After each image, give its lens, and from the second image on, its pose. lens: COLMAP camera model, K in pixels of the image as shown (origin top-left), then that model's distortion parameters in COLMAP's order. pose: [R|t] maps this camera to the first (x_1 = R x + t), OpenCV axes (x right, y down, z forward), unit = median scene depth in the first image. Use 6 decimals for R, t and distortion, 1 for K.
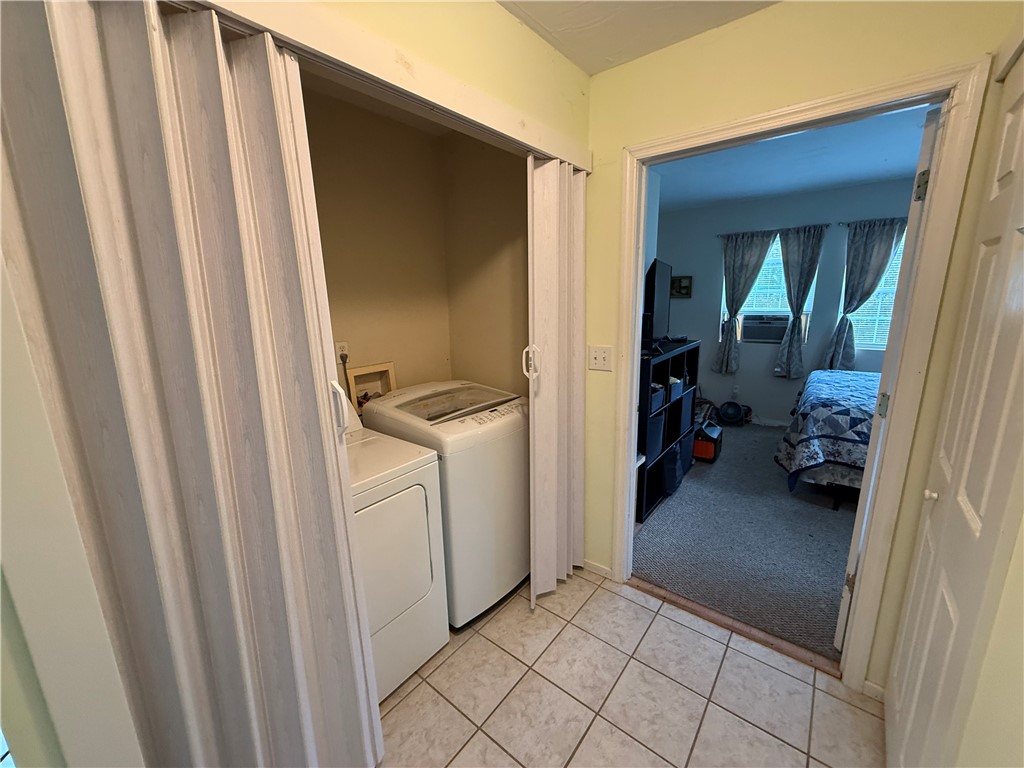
lens RADIAL K [[406.6, 0, 511.2], [0, 406.6, 381.8], [0, 0, 1]] dist [0.000092, -0.000101]
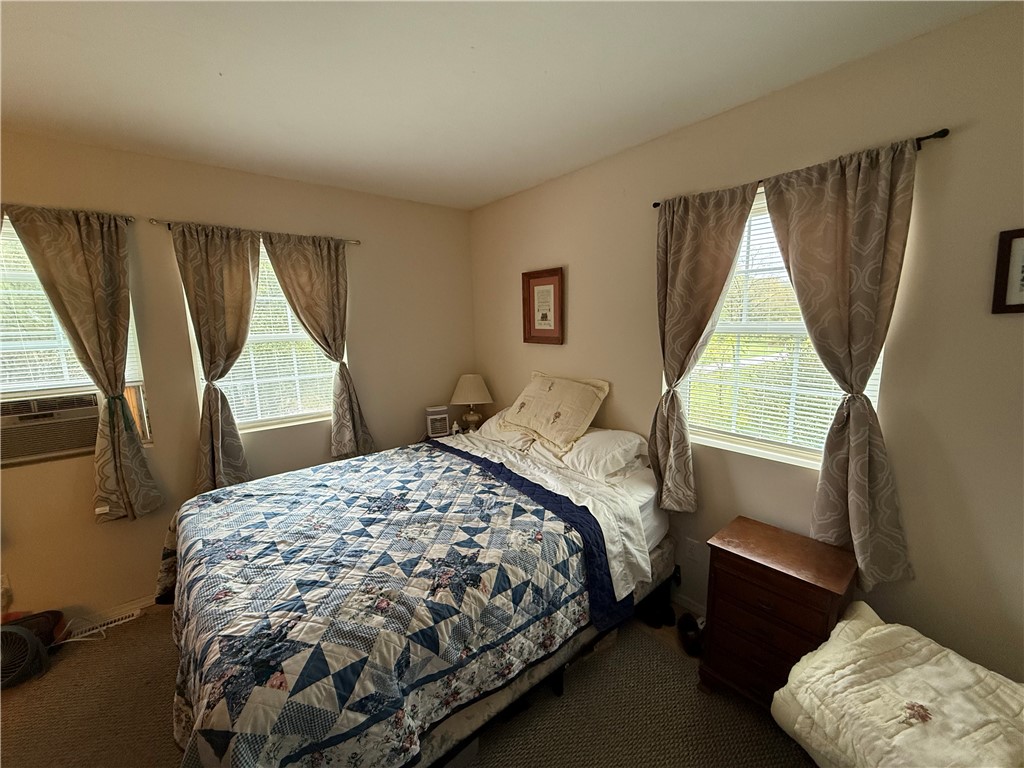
lens RADIAL K [[406.6, 0, 511.2], [0, 406.6, 381.8], [0, 0, 1]] dist [0.000092, -0.000101]
pose [[0.204320, -0.129632, 0.970283, 0.362842], [0.216577, 0.972616, 0.084337, -0.124906], [-0.954645, 0.192909, 0.226801, 0.477315]]
